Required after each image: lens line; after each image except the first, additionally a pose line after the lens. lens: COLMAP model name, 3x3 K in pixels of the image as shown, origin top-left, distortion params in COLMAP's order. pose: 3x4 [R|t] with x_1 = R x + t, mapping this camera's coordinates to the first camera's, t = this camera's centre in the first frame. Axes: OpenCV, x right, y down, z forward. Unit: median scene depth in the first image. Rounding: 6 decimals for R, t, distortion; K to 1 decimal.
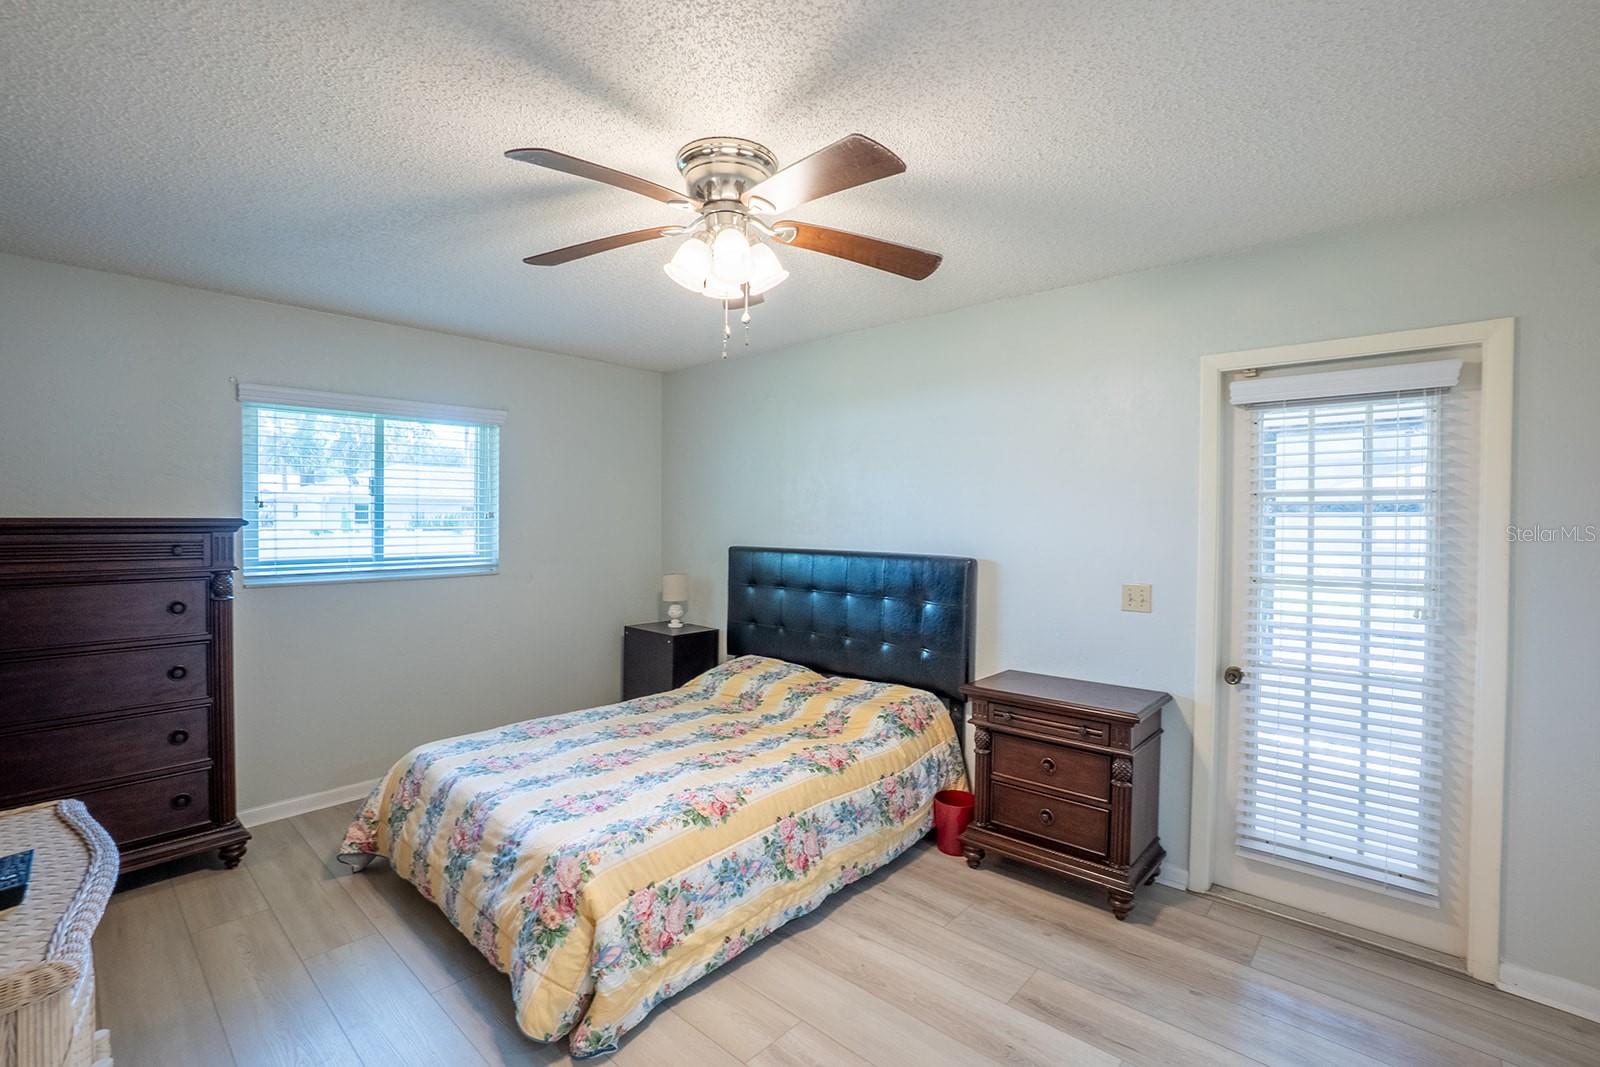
lens RADIAL K [[708.6, 0, 800.4], [0, 708.6, 533.0], [0, 0, 1]] dist [-0.042021, 0.007039]
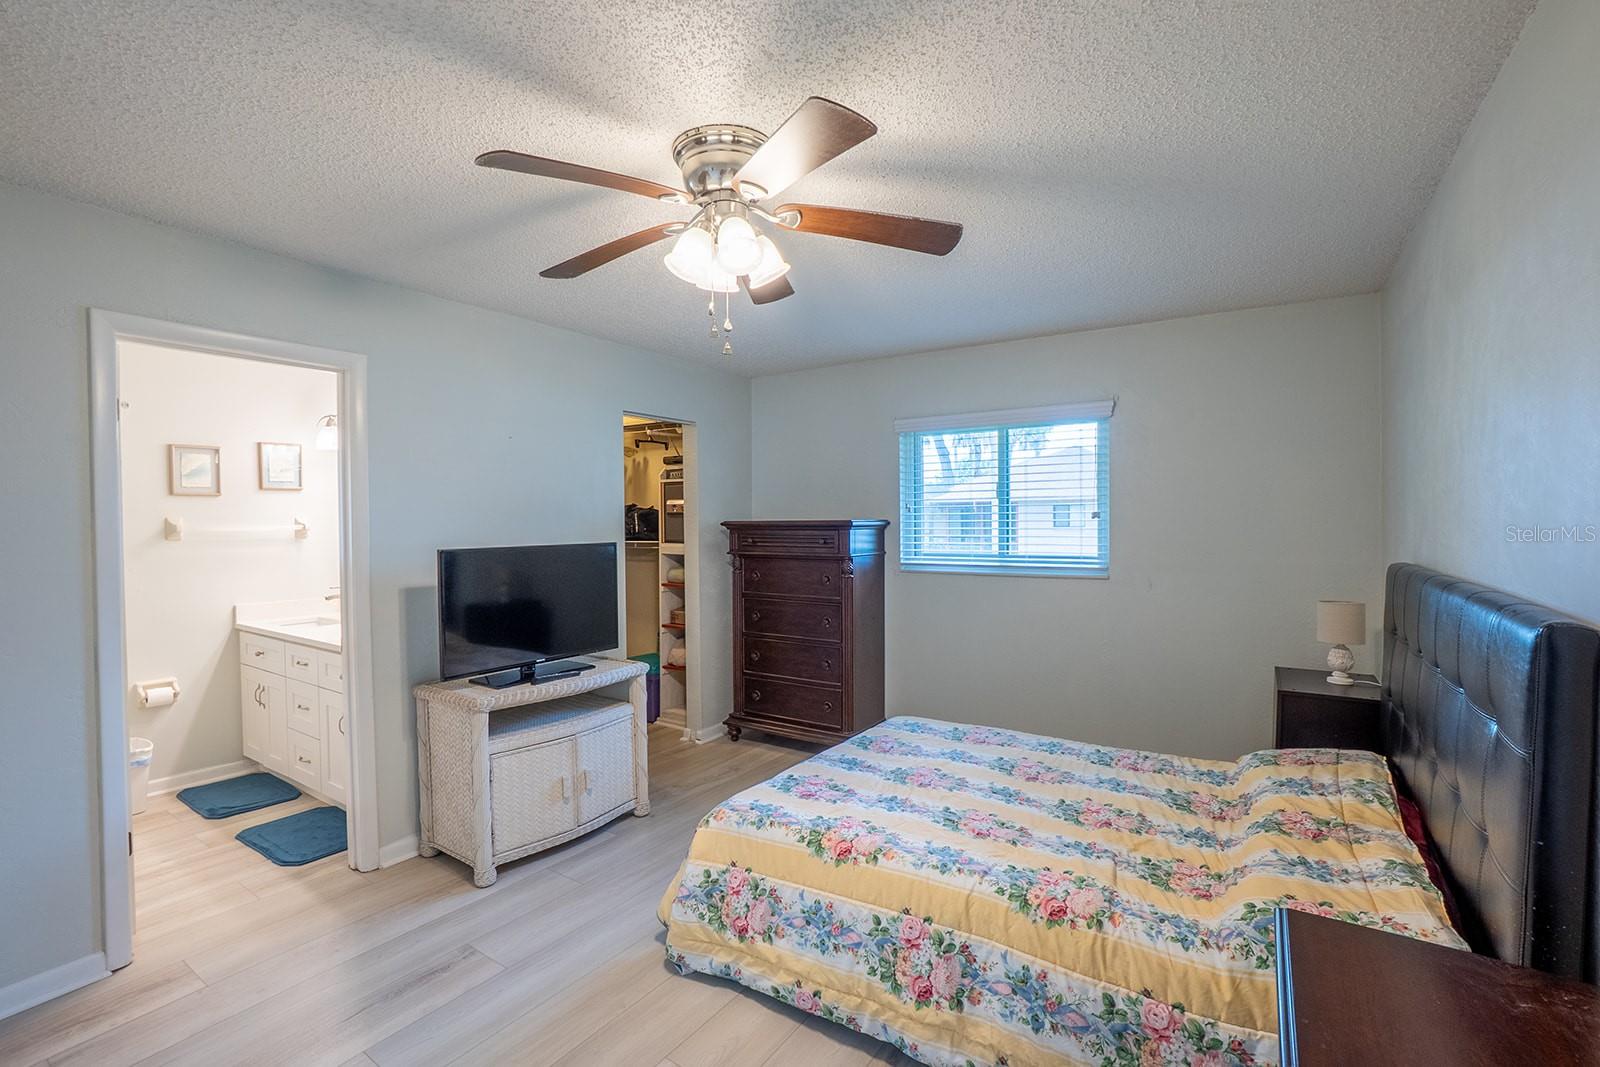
lens RADIAL K [[708.6, 0, 792.5], [0, 708.6, 533.2], [0, 0, 1]] dist [-0.042021, 0.007039]
pose [[0.150710, 0.012712, -0.988496, 0.637365], [-0.012032, 0.999867, 0.011024, -0.009929], [0.988505, 0.010232, 0.150843, 0.694294]]
